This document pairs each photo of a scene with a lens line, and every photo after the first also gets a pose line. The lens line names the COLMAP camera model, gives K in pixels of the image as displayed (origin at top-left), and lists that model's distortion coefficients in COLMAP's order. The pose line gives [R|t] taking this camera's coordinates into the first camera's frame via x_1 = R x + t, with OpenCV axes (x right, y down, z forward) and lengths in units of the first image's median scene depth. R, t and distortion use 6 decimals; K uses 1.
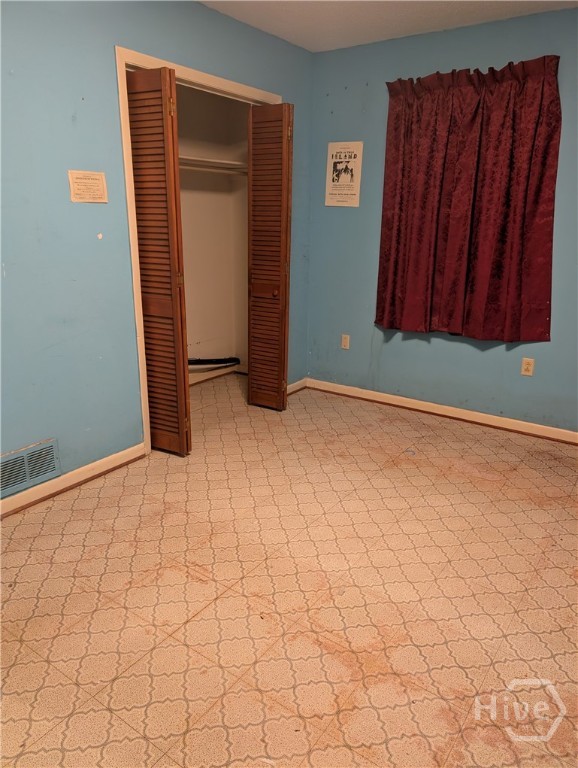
lens RADIAL K [[553.1, 0, 288.0], [0, 553.1, 383.3], [0, 0, 1]] dist [0.030531, -0.035904]
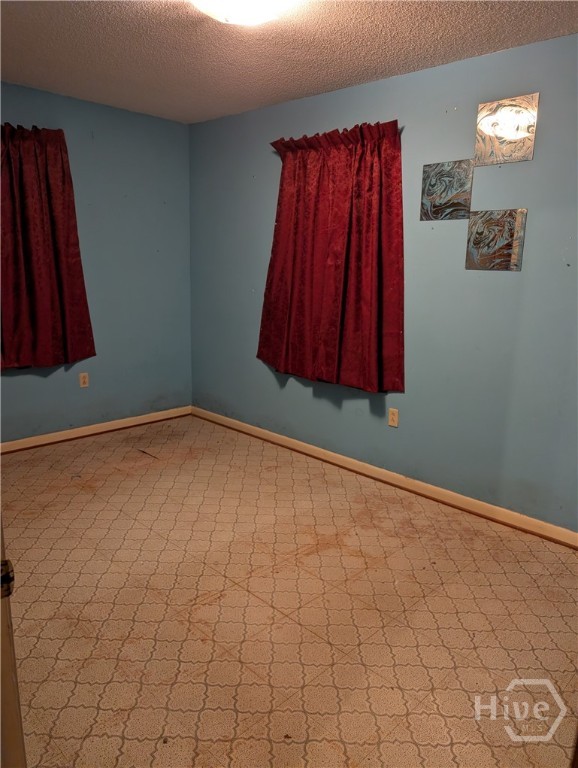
lens RADIAL K [[553.1, 0, 275.8], [0, 553.1, 390.6], [0, 0, 1]] dist [0.030531, -0.035904]
pose [[0.179545, -0.232167, 0.955961, -0.892080], [0.264209, 0.947430, 0.180473, -0.159458], [-0.947606, 0.220170, 0.231447, 0.462767]]
